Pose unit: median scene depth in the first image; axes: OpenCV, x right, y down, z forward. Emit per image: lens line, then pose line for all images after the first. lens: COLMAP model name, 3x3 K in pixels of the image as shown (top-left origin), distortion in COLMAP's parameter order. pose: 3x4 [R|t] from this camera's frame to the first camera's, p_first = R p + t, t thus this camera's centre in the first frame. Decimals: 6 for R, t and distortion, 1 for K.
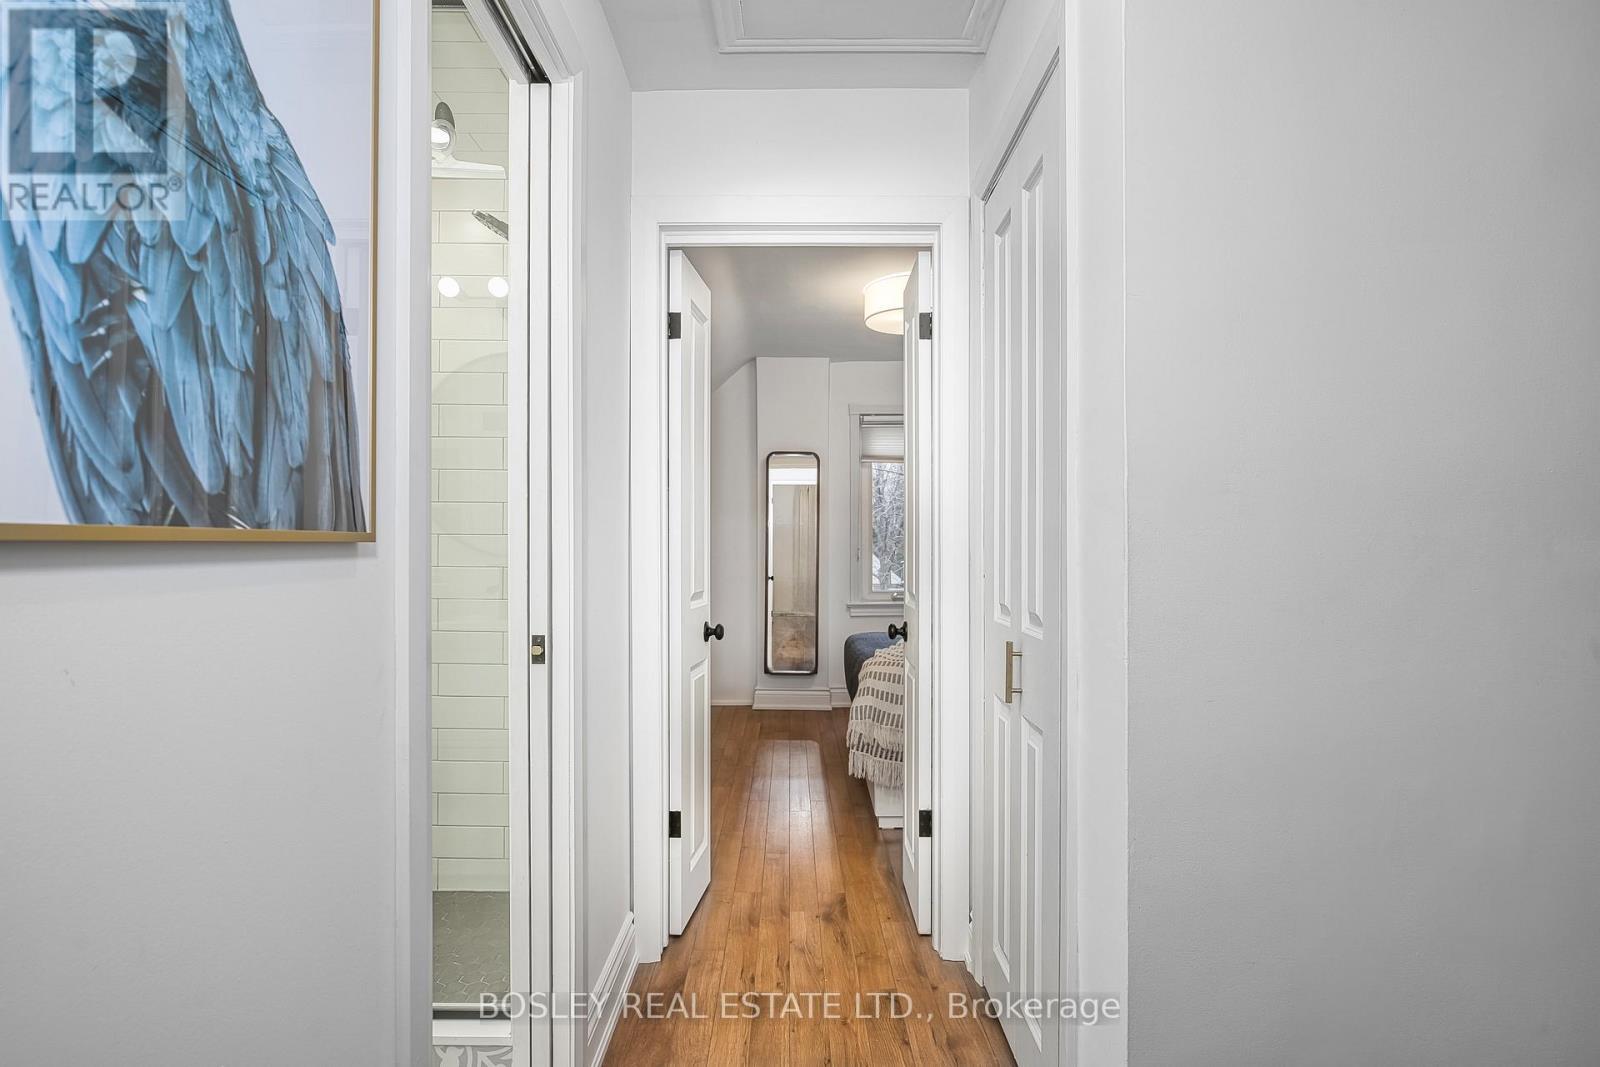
lens RADIAL K [[814.3, 0, 803.7], [0, 814.3, 555.6], [0, 0, 1]] dist [-0.010405, 0.002046]
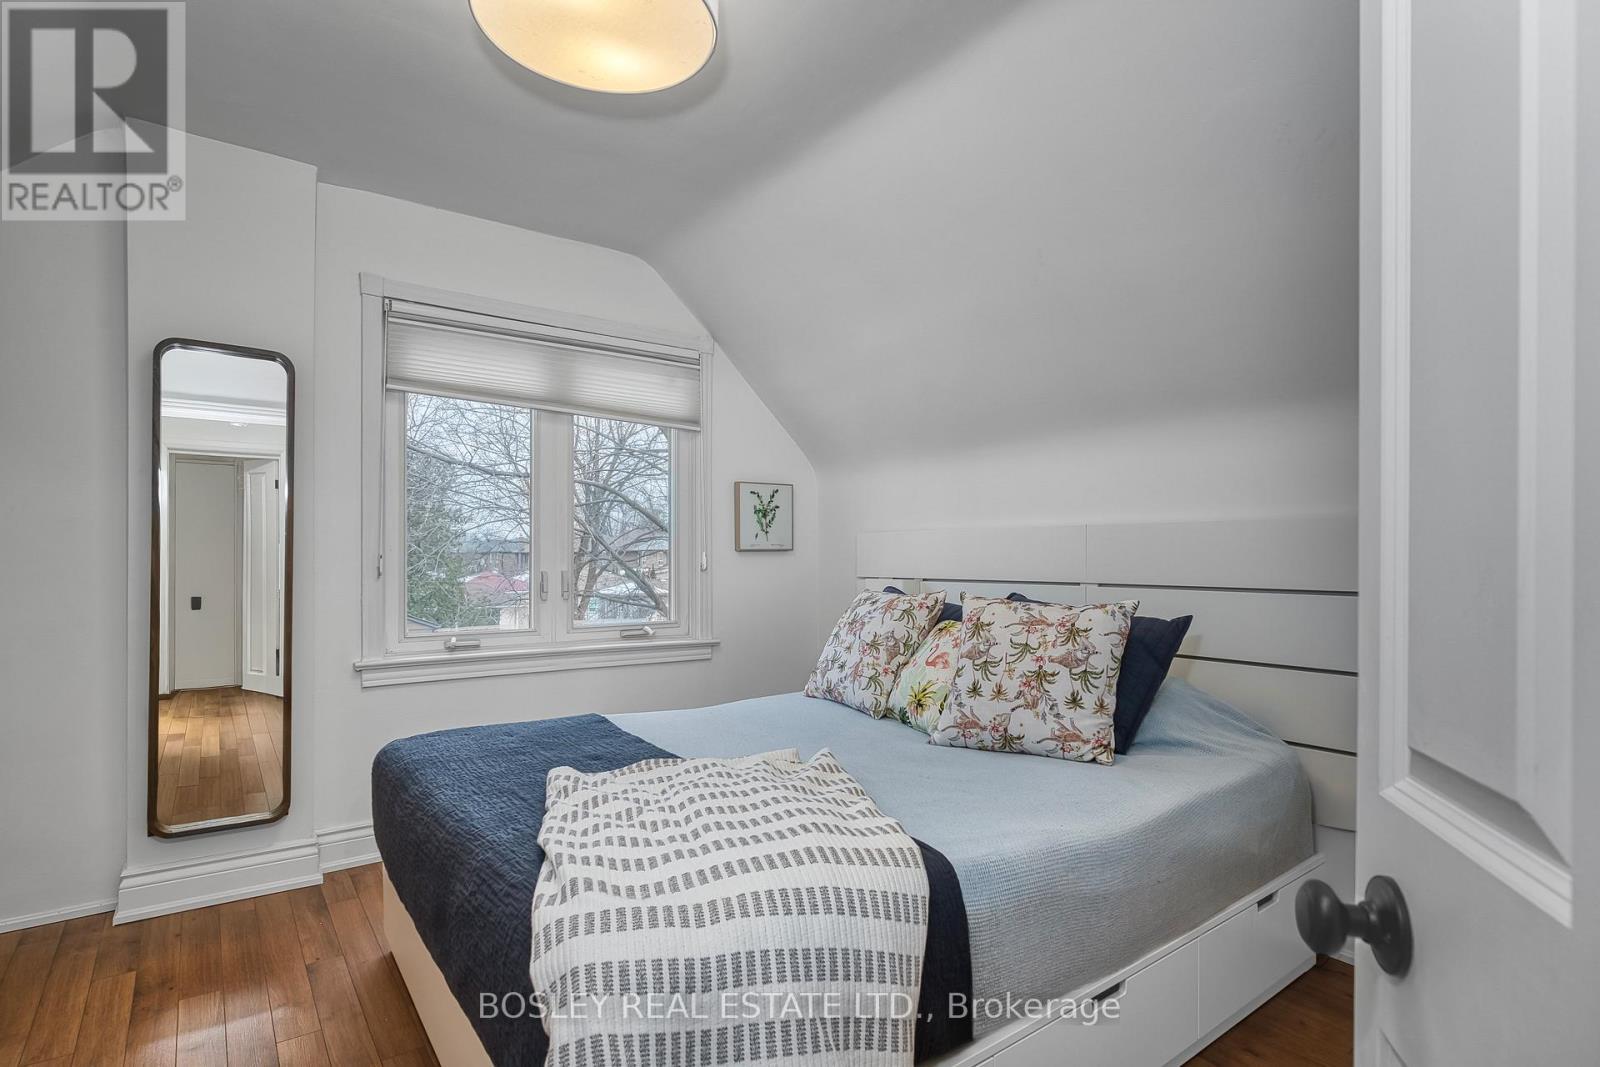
lens RADIAL K [[814.3, 0, 803.7], [0, 814.3, 555.6], [0, 0, 1]] dist [-0.010405, 0.002046]
pose [[0.806056, 0.002522, 0.591834, -0.084973], [0.002180, 0.999971, -0.007230, -0.015724], [-0.591836, 0.007118, 0.806027, 1.729207]]
